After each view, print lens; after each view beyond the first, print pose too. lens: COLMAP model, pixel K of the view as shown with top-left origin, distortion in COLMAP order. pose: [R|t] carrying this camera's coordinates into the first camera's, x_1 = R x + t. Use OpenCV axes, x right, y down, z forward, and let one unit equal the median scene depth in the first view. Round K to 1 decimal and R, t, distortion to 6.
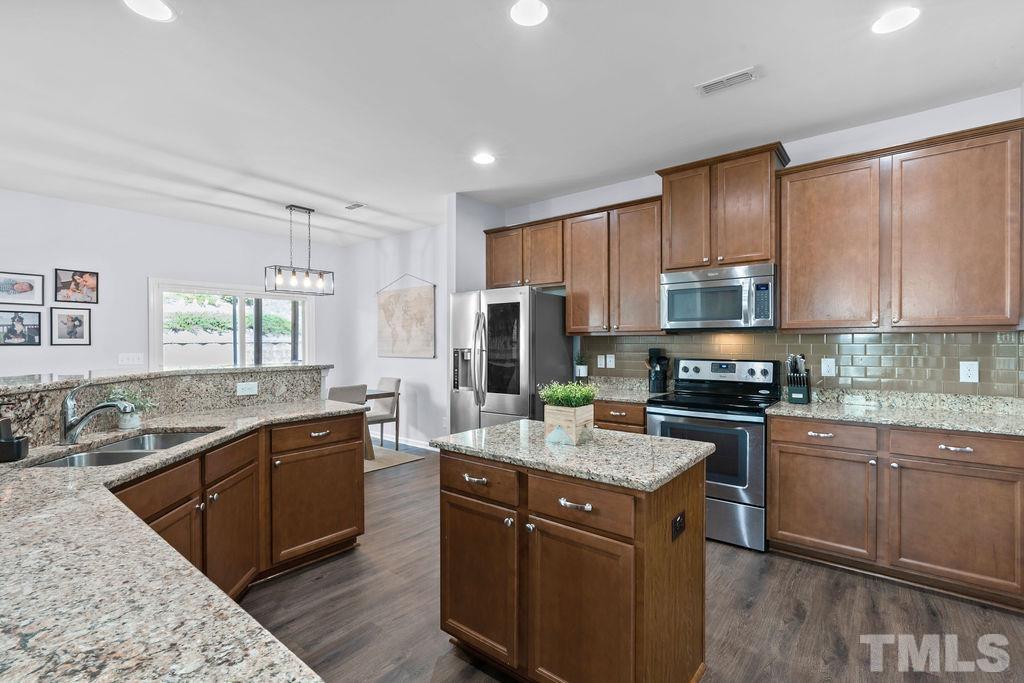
lens RADIAL K [[463.0, 0, 507.2], [0, 463.0, 345.5], [0, 0, 1]] dist [-0.008023, 0.002307]
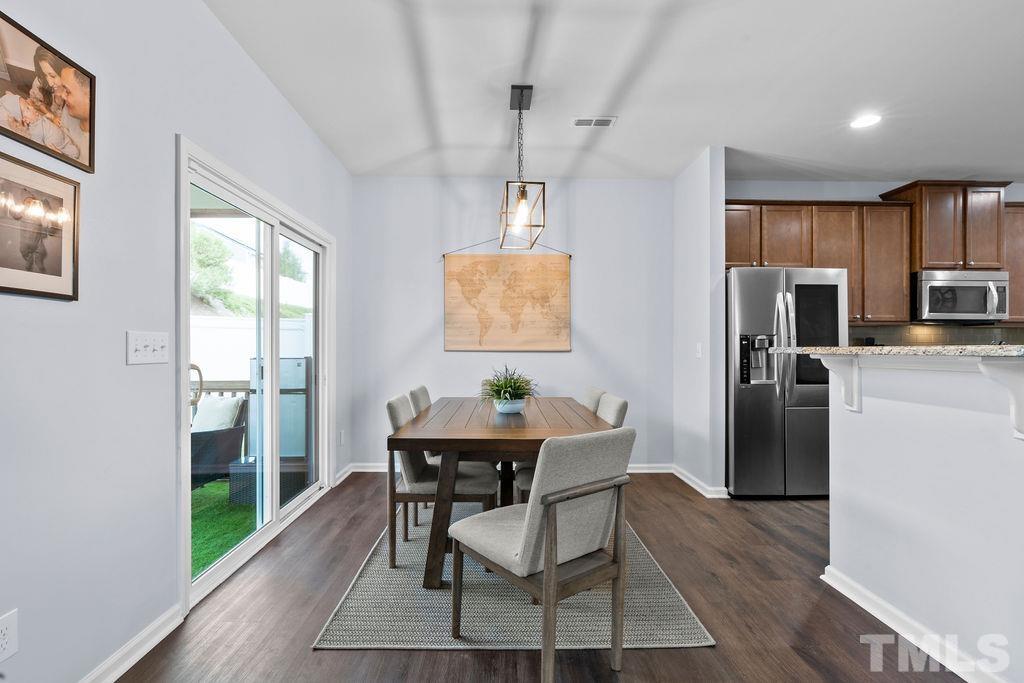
lens RADIAL K [[463.0, 0, 499.8], [0, 463.0, 346.8], [0, 0, 1]] dist [-0.008023, 0.002307]
pose [[0.773608, 0.006865, 0.633627, -0.941228], [-0.003760, 0.999973, -0.006243, 0.033788], [-0.633653, 0.002447, 0.773613, 0.619198]]
